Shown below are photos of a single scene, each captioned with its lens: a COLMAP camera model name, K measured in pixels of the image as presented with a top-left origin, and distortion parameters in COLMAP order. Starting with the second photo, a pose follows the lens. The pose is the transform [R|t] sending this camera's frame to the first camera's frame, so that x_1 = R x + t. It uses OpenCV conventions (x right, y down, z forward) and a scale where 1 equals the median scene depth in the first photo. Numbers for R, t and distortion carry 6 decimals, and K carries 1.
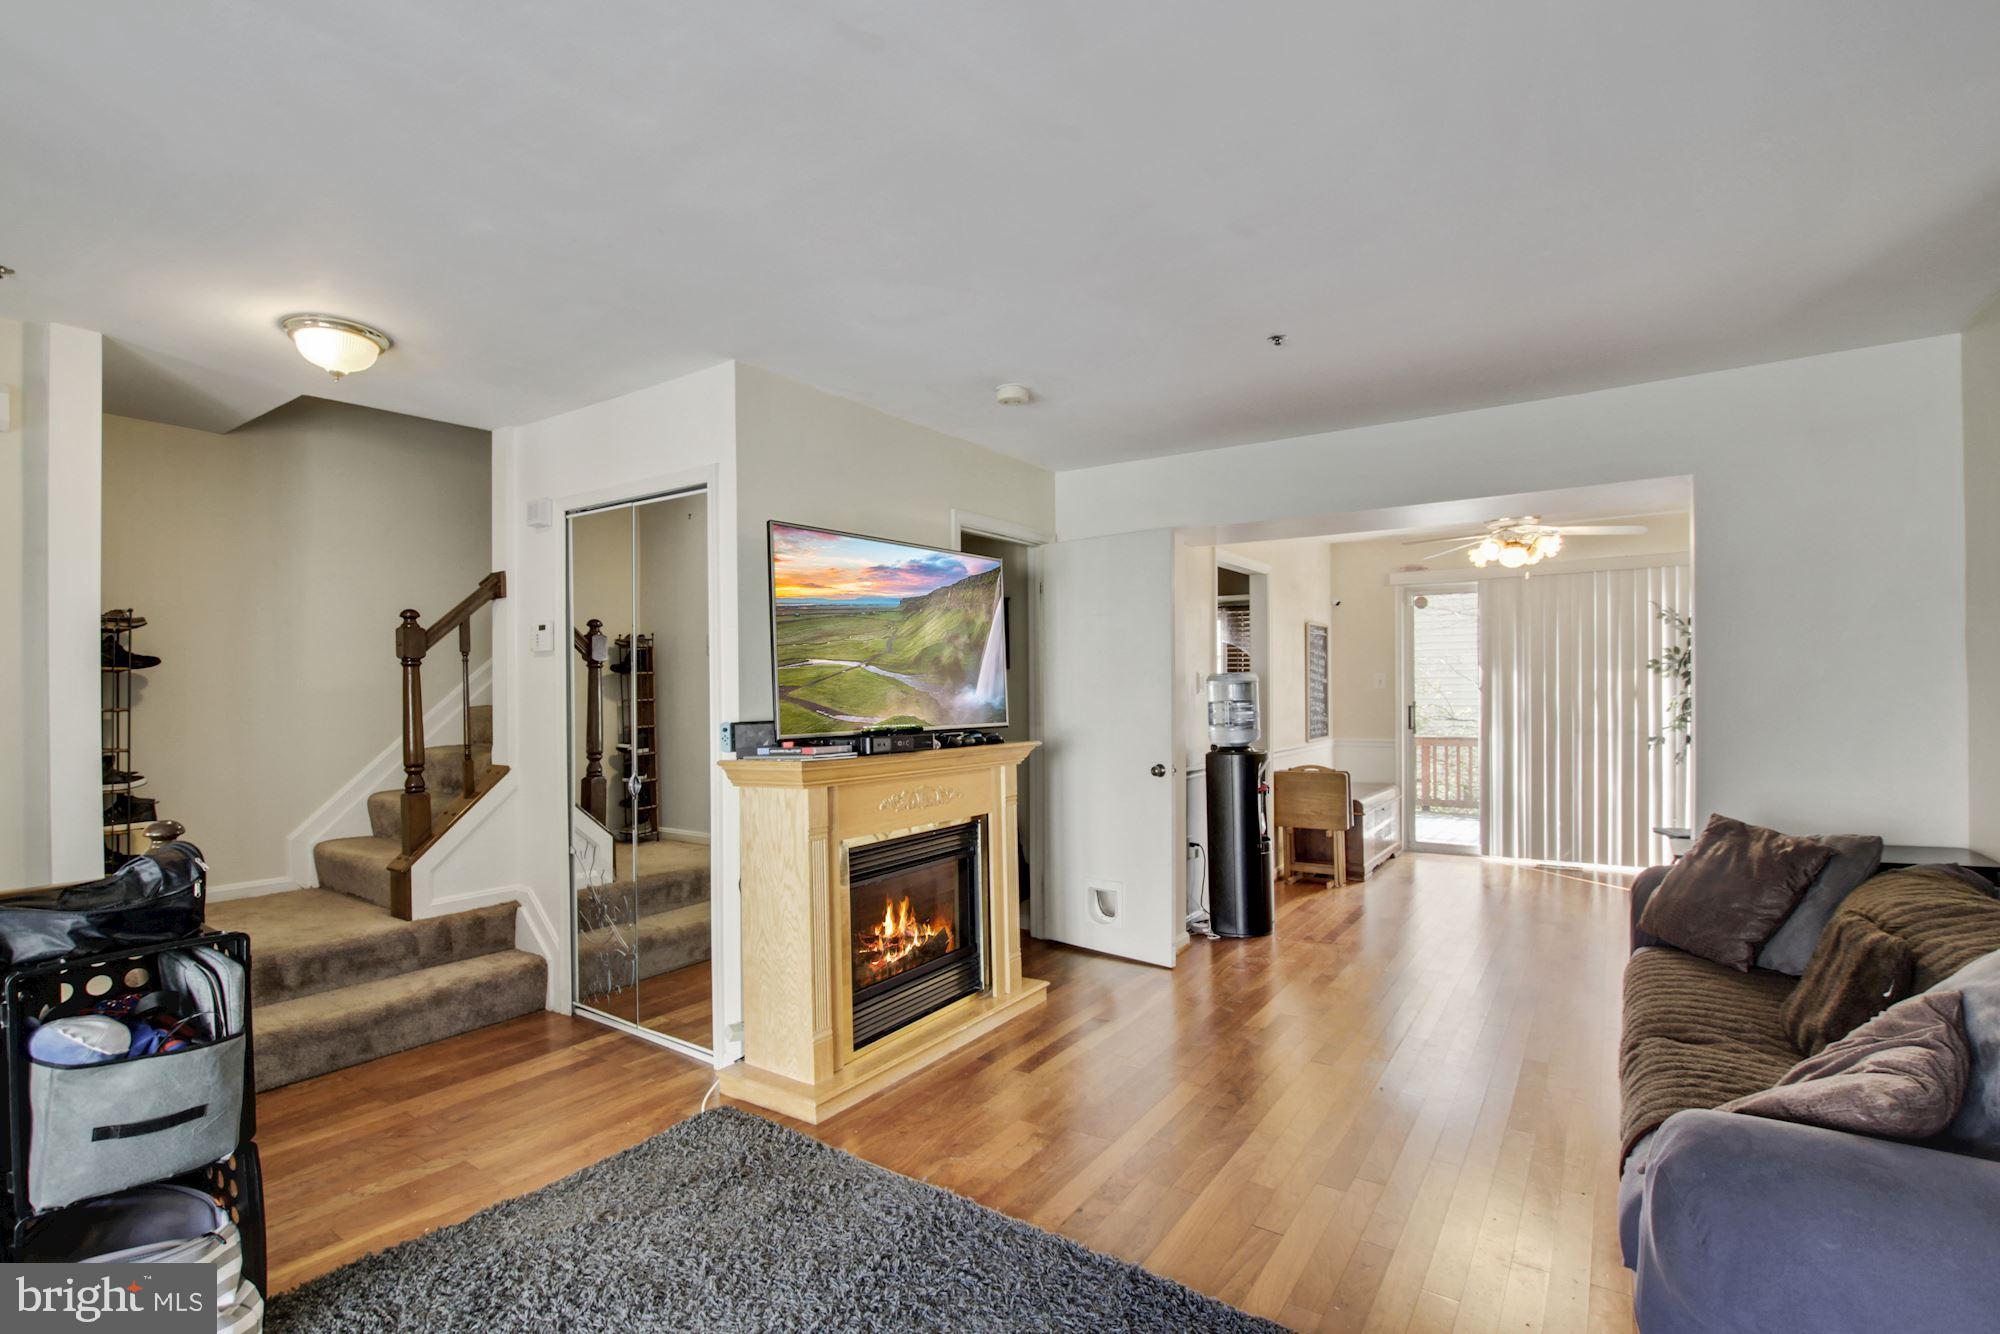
lens RADIAL K [[928.8, 0, 992.1], [0, 928.8, 689.4], [0, 0, 1]] dist [0.002443, -0.000019]
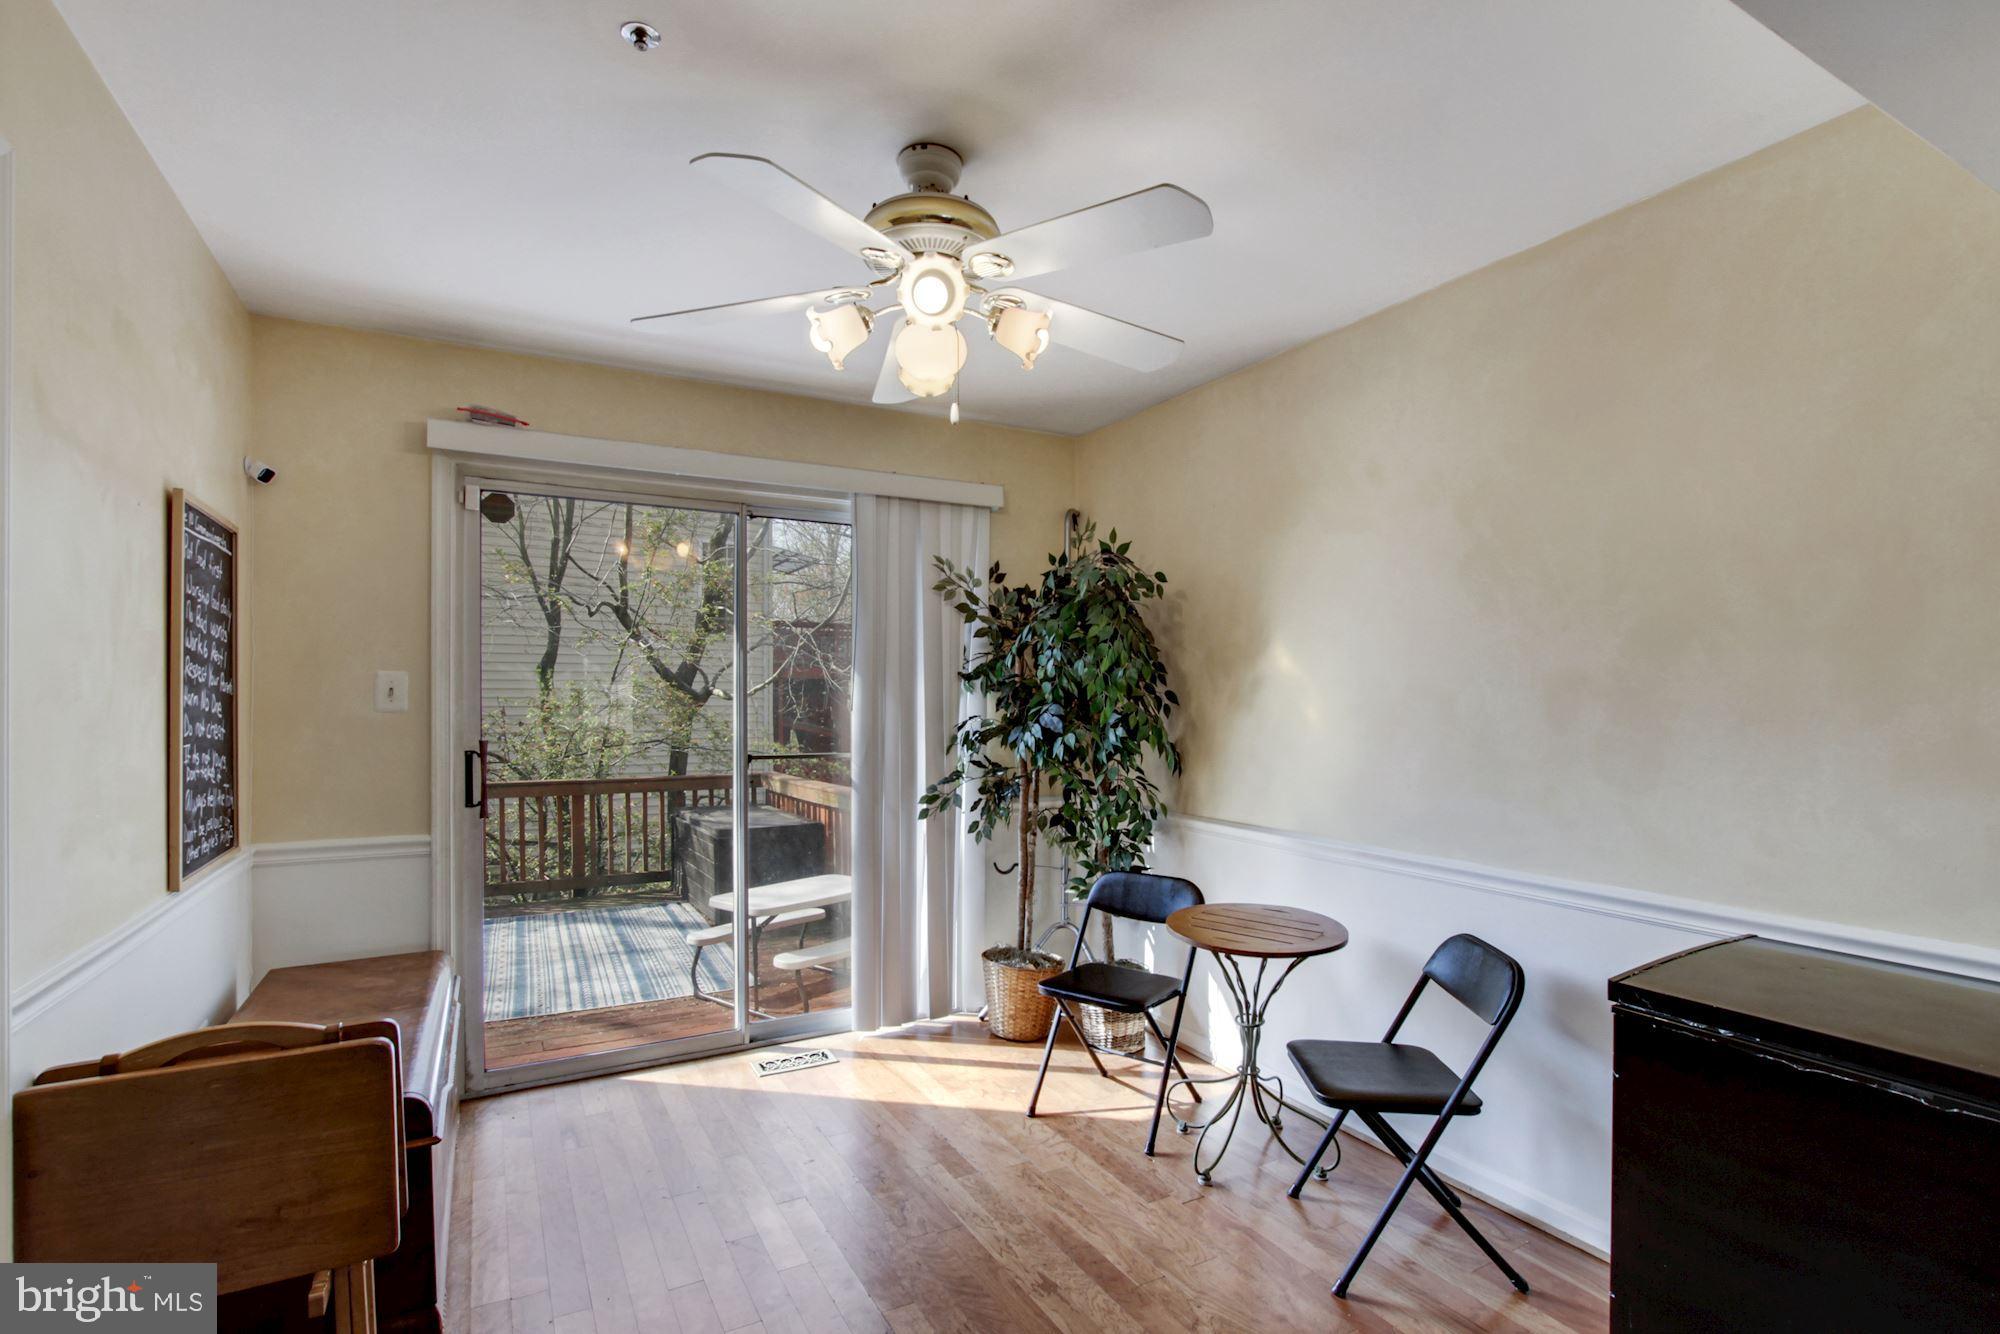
lens RADIAL K [[928.8, 0, 992.1], [0, 928.8, 689.4], [0, 0, 1]] dist [0.002443, -0.000019]
pose [[0.450676, 0.005759, 0.892669, 0.182576], [0.000784, 0.999976, -0.006847, -0.005907], [-0.892687, 0.003786, 0.450661, 0.603293]]
